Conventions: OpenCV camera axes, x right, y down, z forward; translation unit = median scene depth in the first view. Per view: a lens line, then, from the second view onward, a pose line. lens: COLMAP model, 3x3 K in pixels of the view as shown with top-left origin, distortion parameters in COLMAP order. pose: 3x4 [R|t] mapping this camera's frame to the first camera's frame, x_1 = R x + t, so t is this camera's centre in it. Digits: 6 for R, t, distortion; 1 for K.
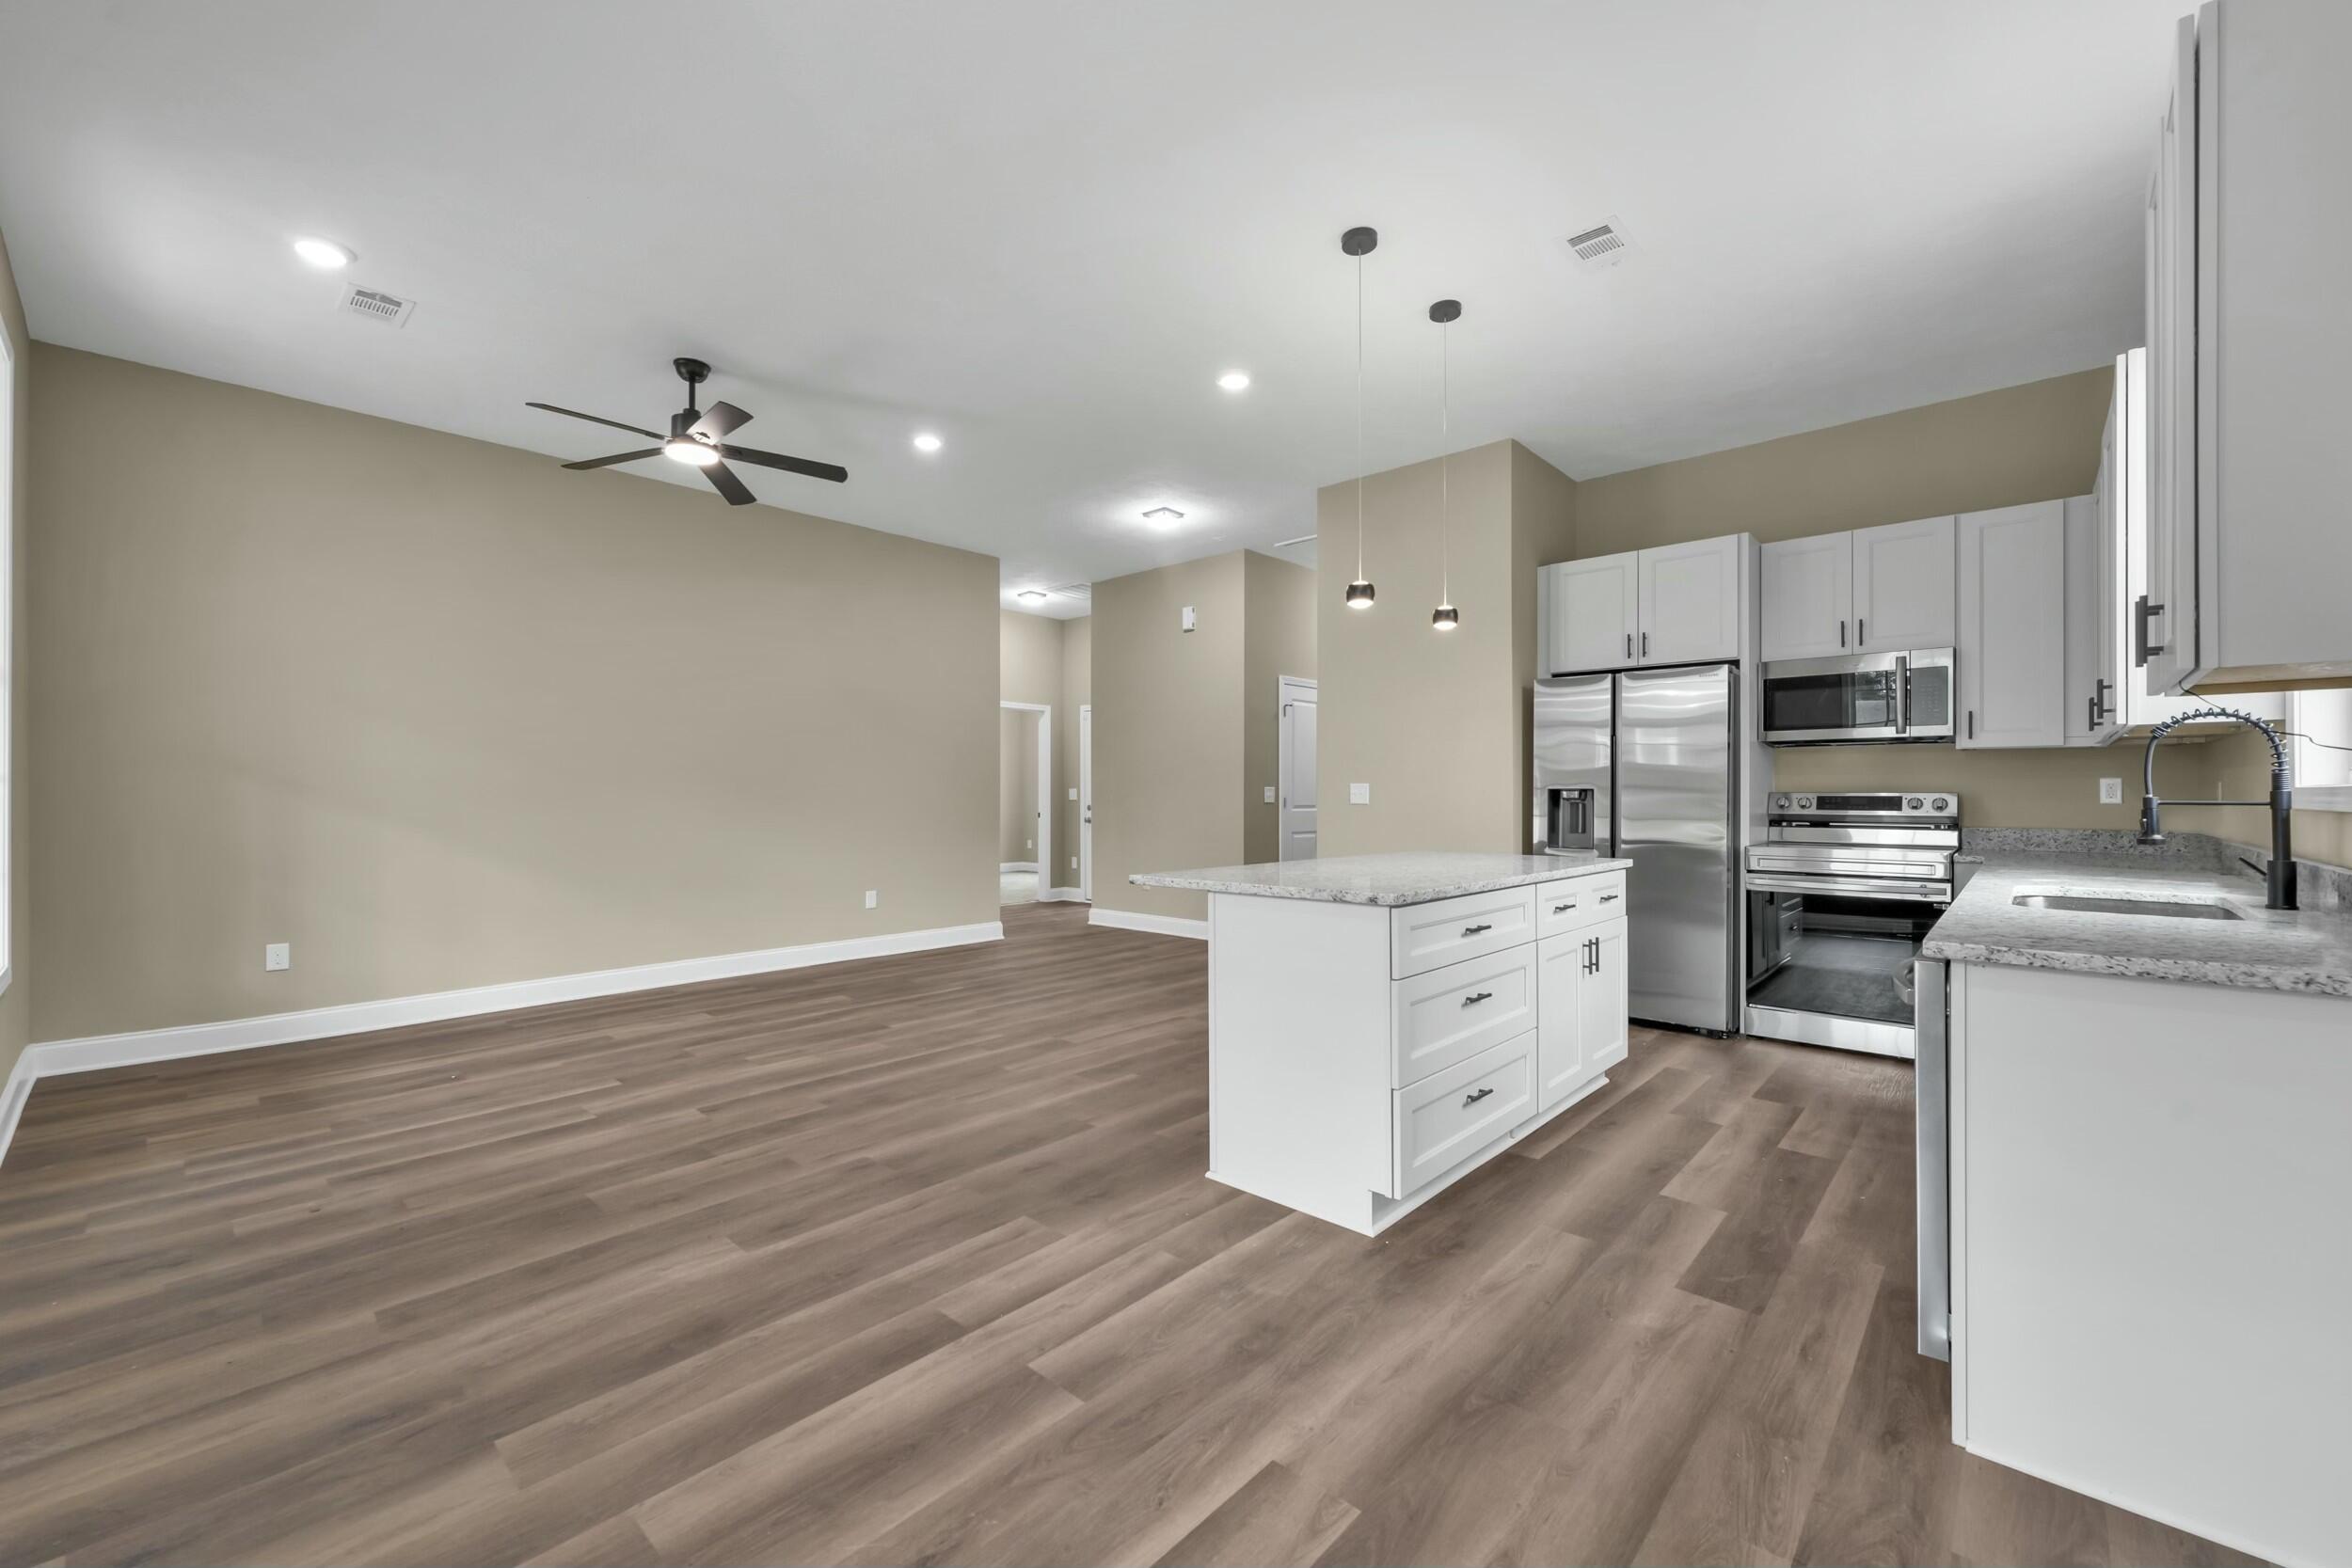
lens RADIAL K [[935.0, 0, 1166.5], [0, 935.0, 794.2], [0, 0, 1]] dist [0.002162, 0.000003]
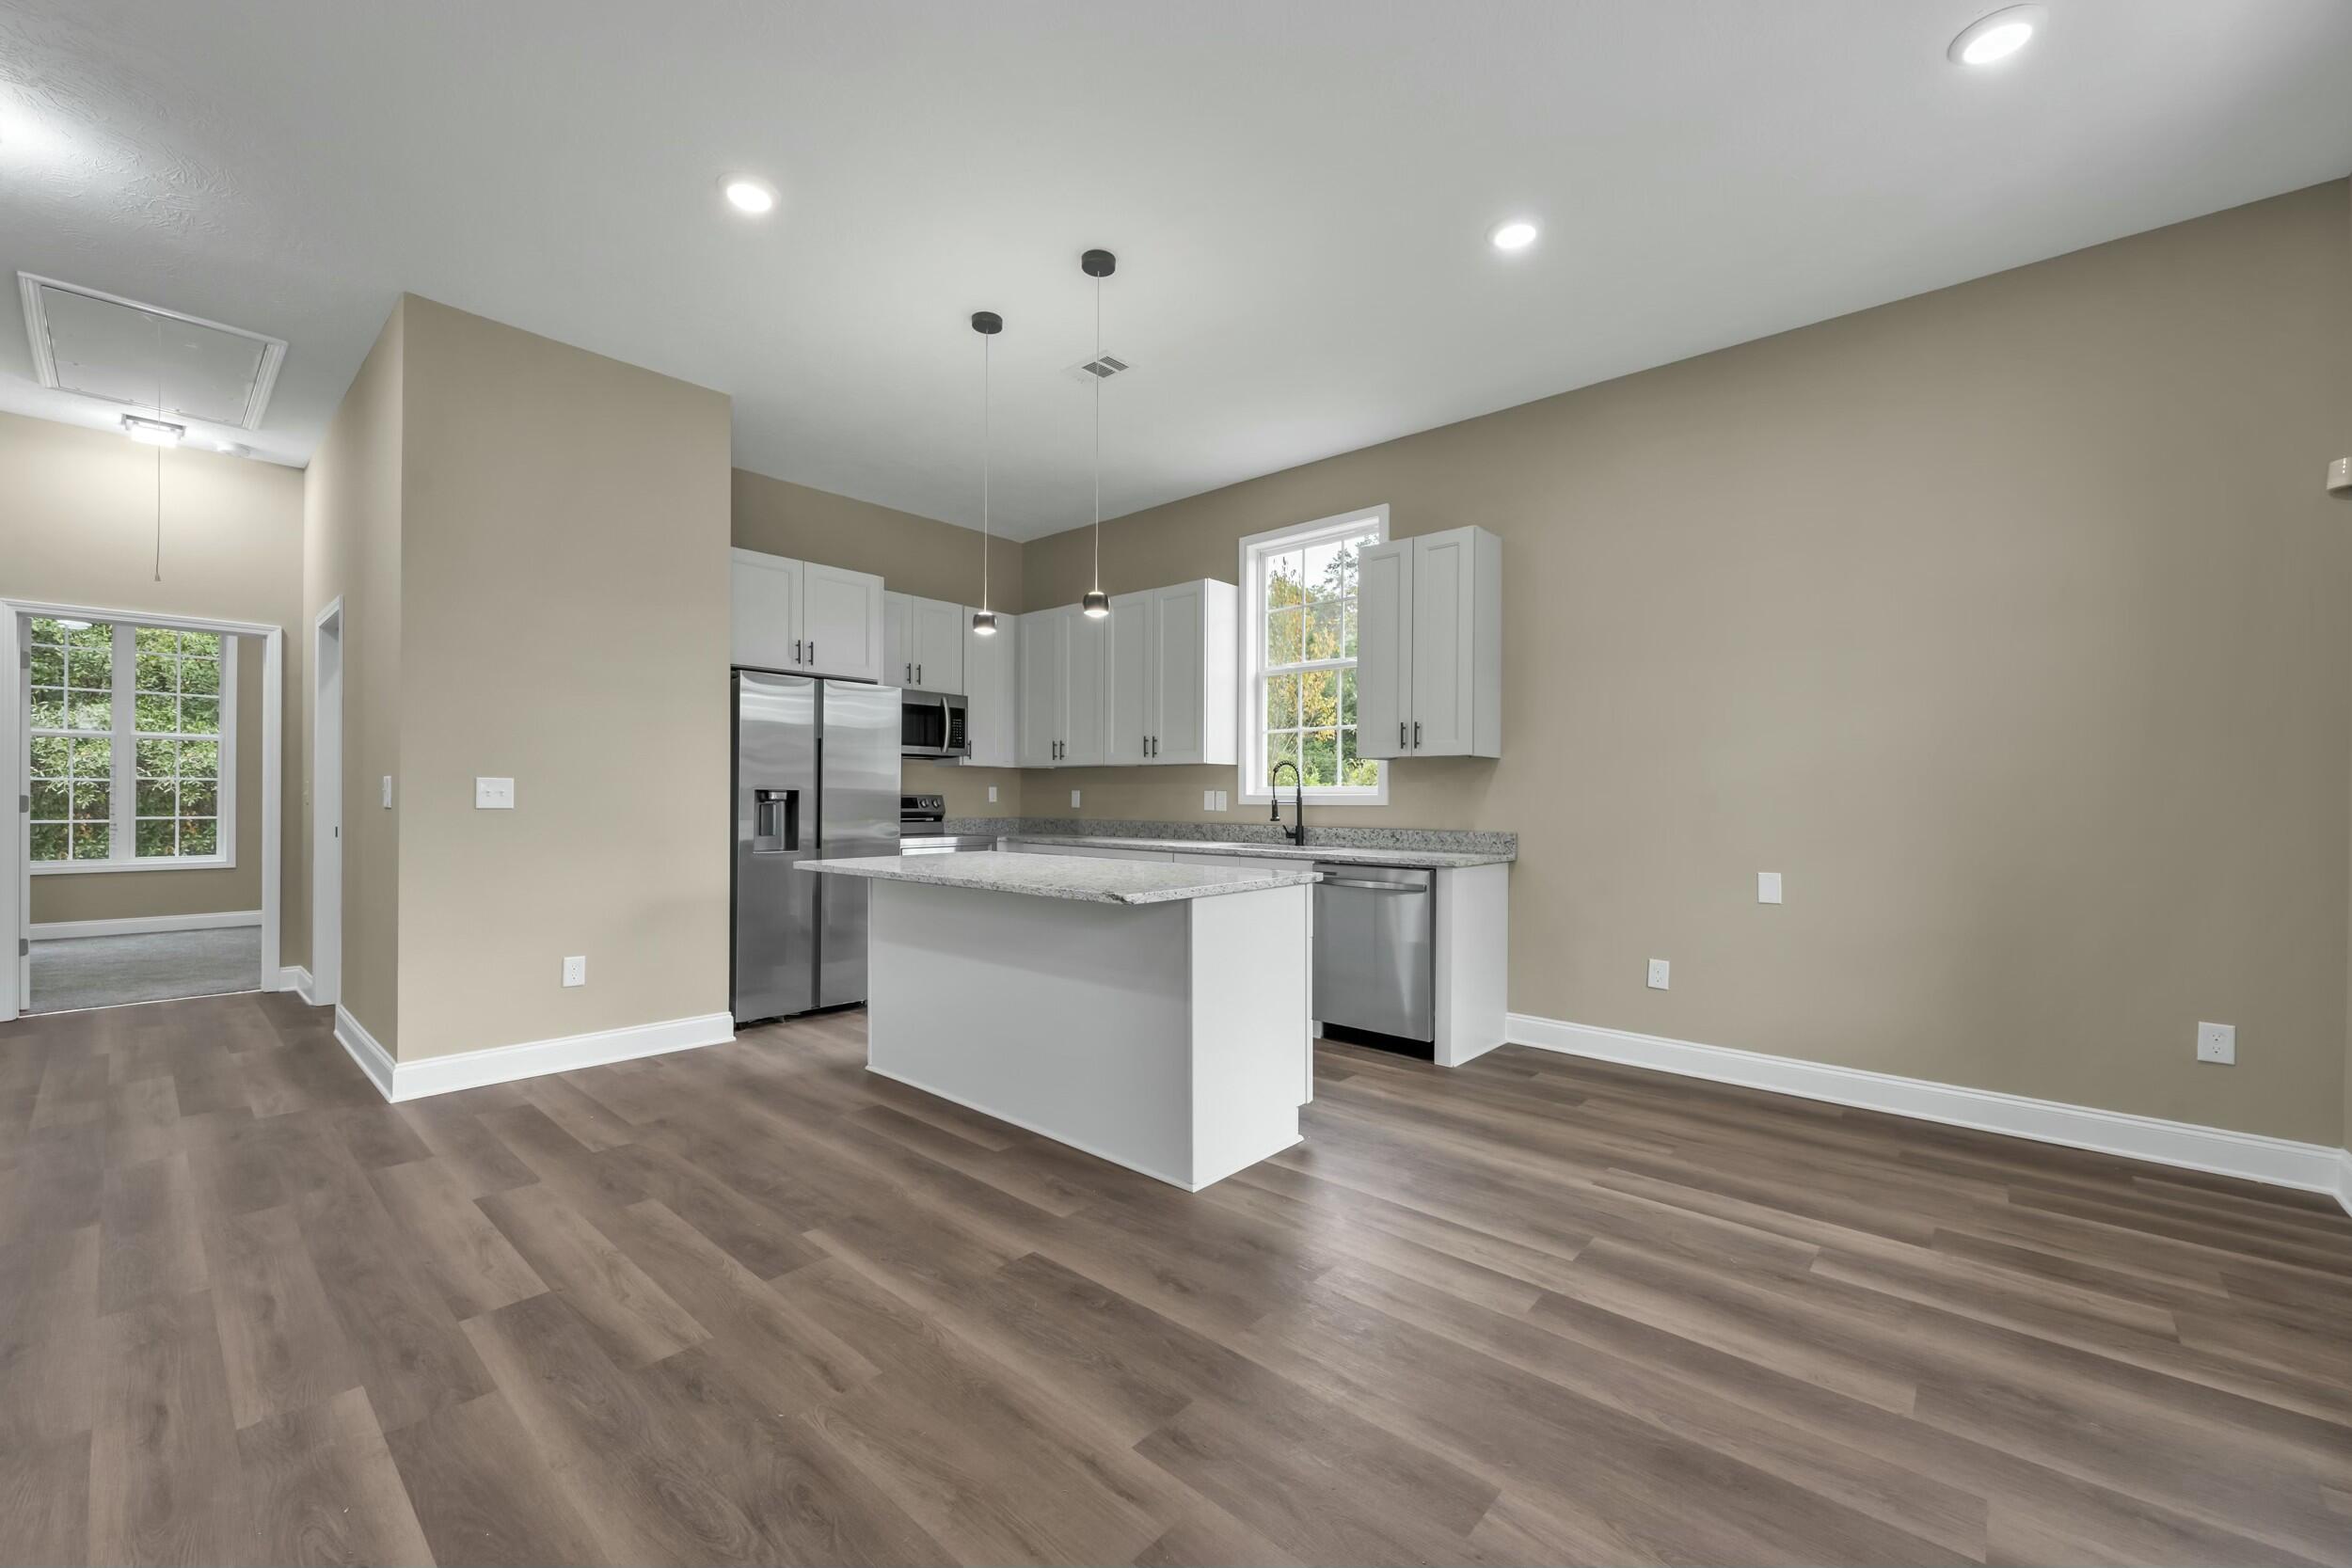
lens RADIAL K [[948.7, 0, 1148.2], [0, 948.7, 797.4], [0, 0, 1]] dist [0.001366, 0.000266]
pose [[-0.005033, 0.000127, 0.999987, -0.621612], [-0.005429, 0.999985, -0.000154, 0.000039], [-0.999973, -0.005429, -0.005032, 0.696874]]
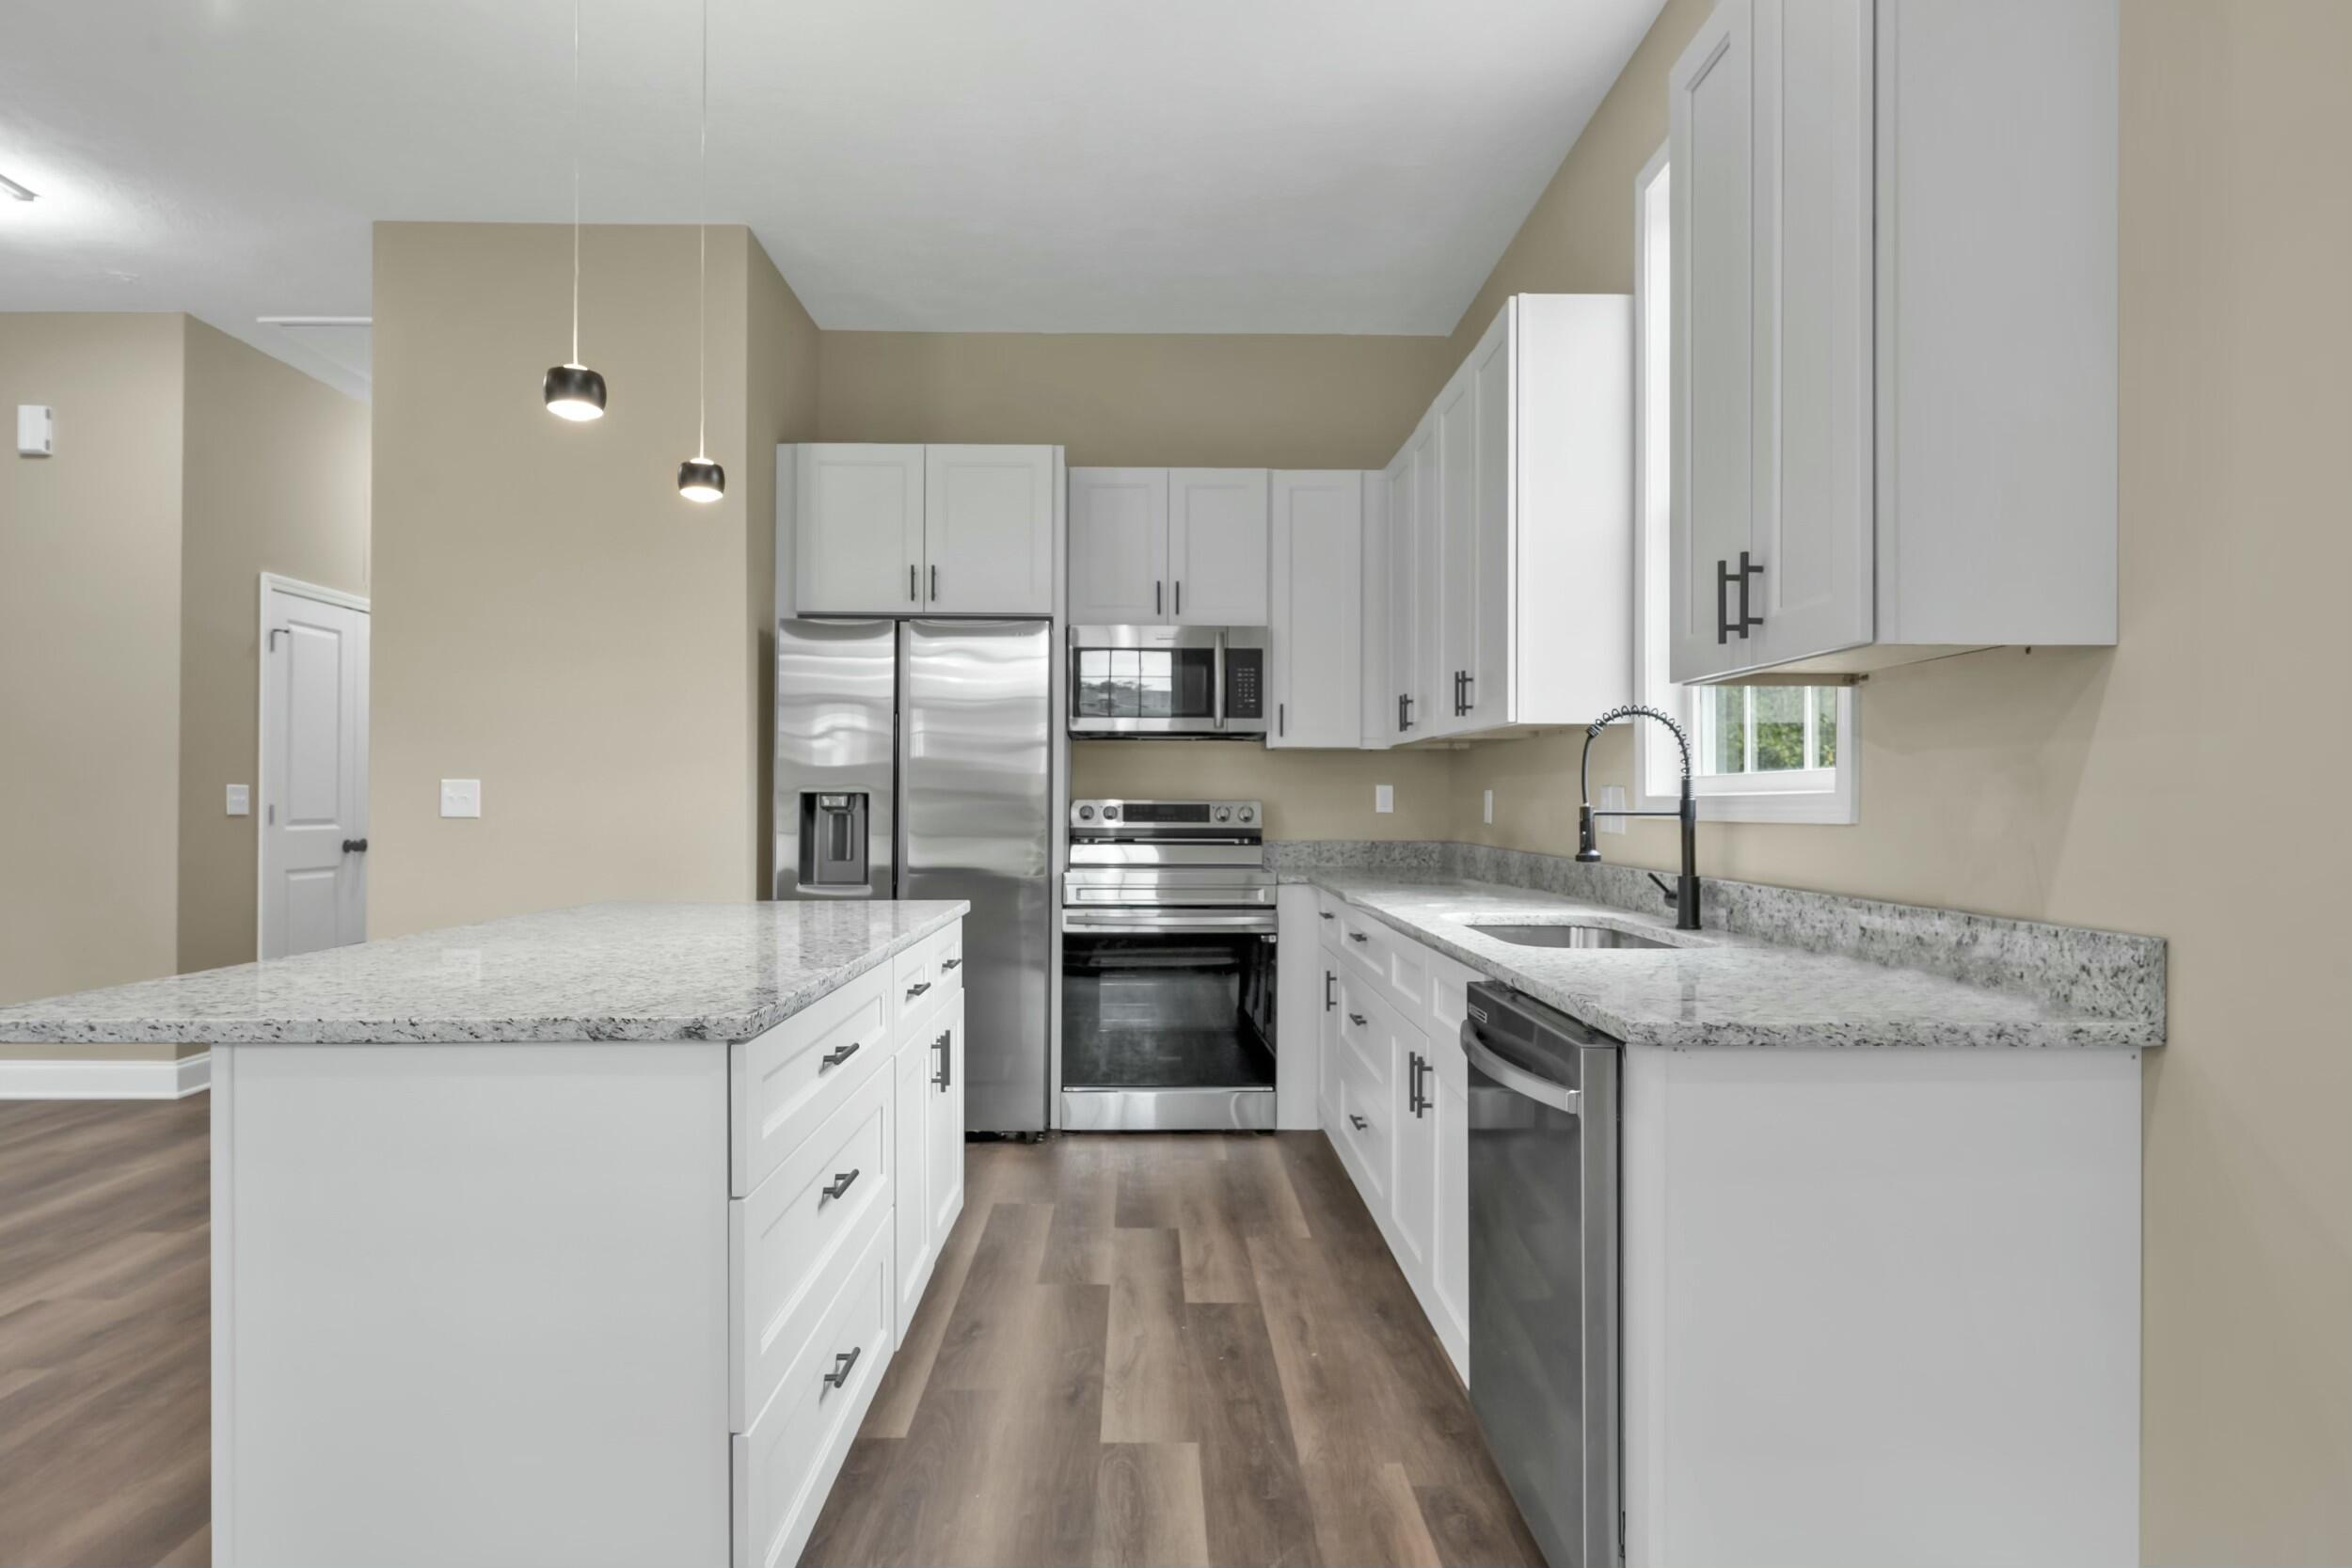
lens RADIAL K [[1300.5, 0, 1156.7], [0, 1300.5, 793.7], [0, 0, 1]] dist [-0.000678, -0.001207]
pose [[0.724951, 0.007751, 0.688757, -0.029234], [-0.003925, 0.999967, -0.007121, 0.000909], [-0.688789, 0.002459, 0.724957, 0.218657]]
